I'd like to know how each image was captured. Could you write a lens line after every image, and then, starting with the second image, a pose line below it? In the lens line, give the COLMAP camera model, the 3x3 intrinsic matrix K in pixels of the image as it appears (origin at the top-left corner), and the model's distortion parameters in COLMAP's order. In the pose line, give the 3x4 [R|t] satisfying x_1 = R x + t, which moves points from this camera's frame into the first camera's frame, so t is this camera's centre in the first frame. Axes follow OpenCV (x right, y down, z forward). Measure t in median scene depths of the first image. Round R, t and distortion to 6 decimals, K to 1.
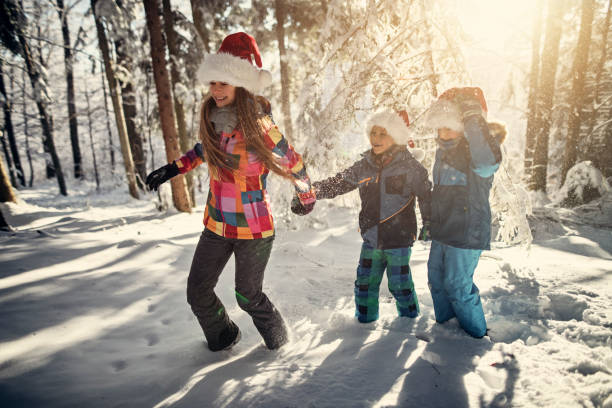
lens RADIAL K [[430.9, 0, 309.4], [0, 430.9, 197.2], [0, 0, 1]] dist [-0.010948, 0.020035]
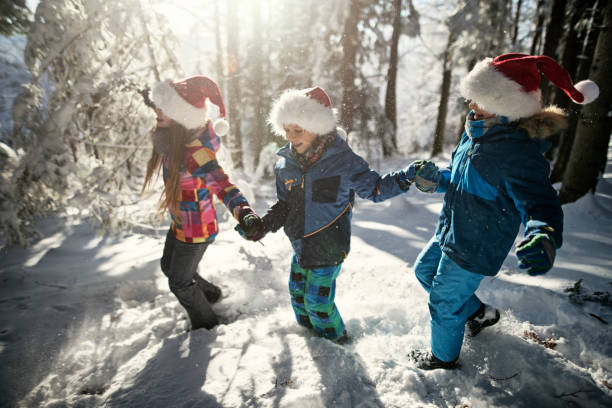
lens RADIAL K [[430.9, 0, 307.9], [0, 430.9, 205.0], [0, 0, 1]] dist [-0.010948, 0.020035]
pose [[0.779567, -0.148207, 0.608531, -0.112278], [0.106635, 0.988821, 0.104220, -0.065581], [-0.617174, -0.016355, 0.786657, -0.061767]]
